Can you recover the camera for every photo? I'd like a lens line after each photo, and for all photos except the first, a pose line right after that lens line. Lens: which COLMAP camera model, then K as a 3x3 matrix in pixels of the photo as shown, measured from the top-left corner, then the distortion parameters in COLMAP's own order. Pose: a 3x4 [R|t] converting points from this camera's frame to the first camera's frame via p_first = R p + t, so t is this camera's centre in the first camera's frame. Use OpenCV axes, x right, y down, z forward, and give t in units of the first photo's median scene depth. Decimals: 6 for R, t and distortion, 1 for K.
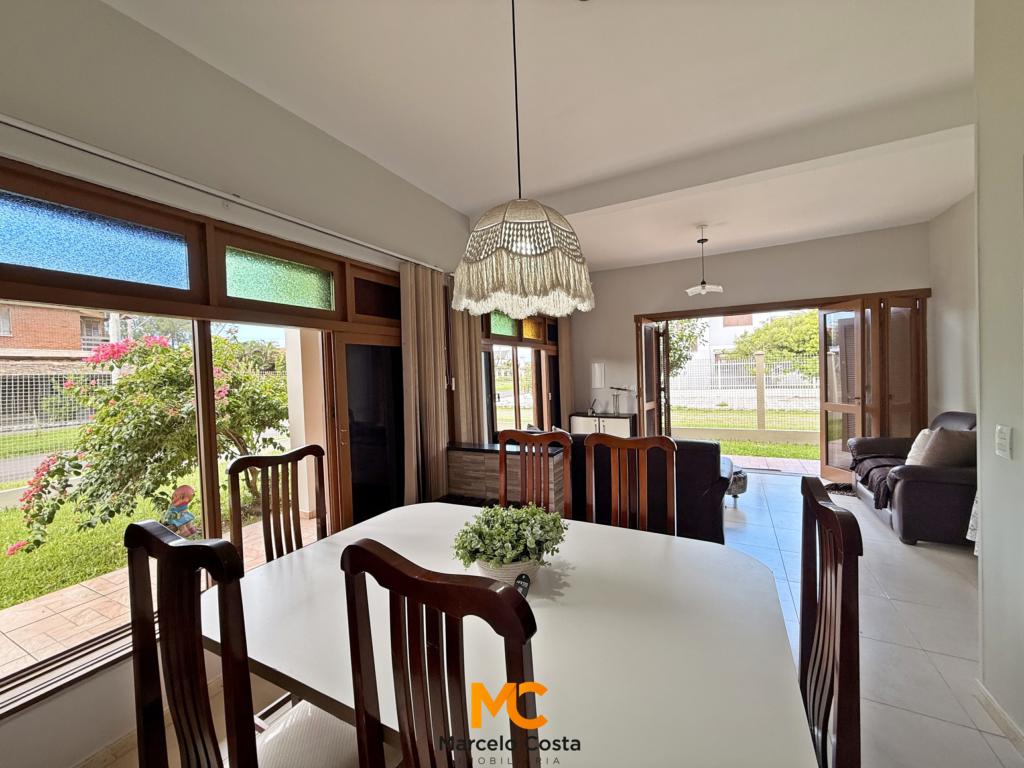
lens RADIAL K [[409.1, 0, 511.7], [0, 409.1, 391.1], [0, 0, 1]] dist [-0.000262, -0.000063]
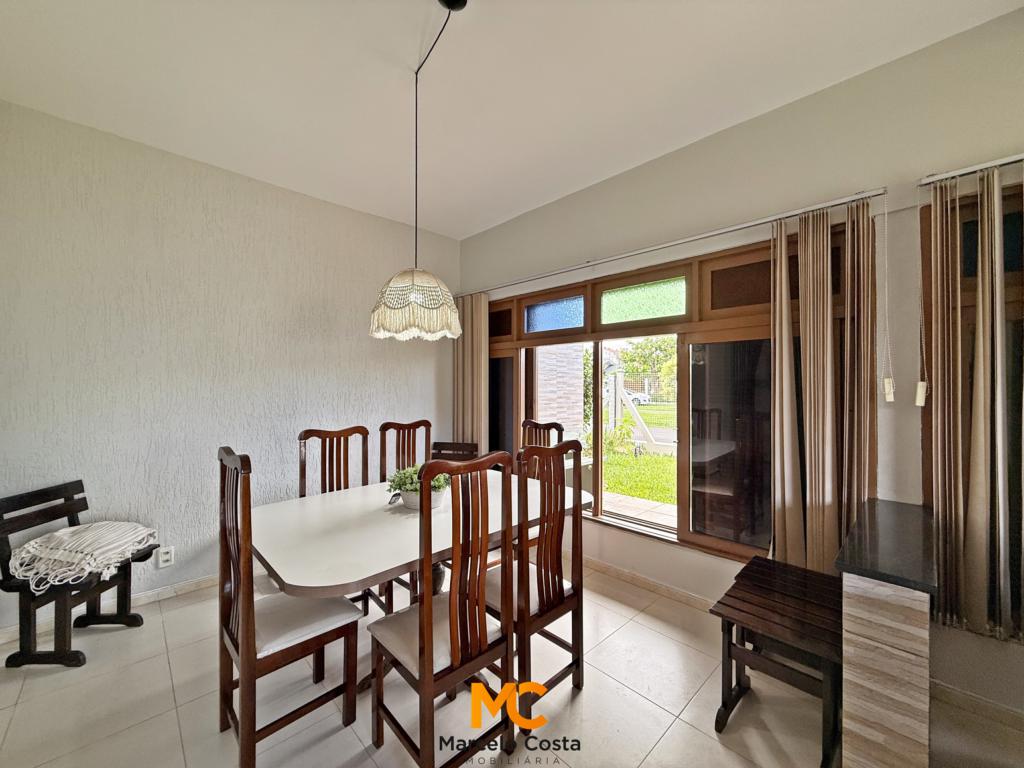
lens RADIAL K [[418.3, 0, 497.7], [0, 418.3, 383.6], [0, 0, 1]] dist [0.000686, -0.000190]
pose [[-0.341097, 0.002099, -0.940026, 0.713640], [-0.052067, 0.998420, 0.021122, -0.019469], [0.938585, 0.056149, -0.340449, 0.931732]]
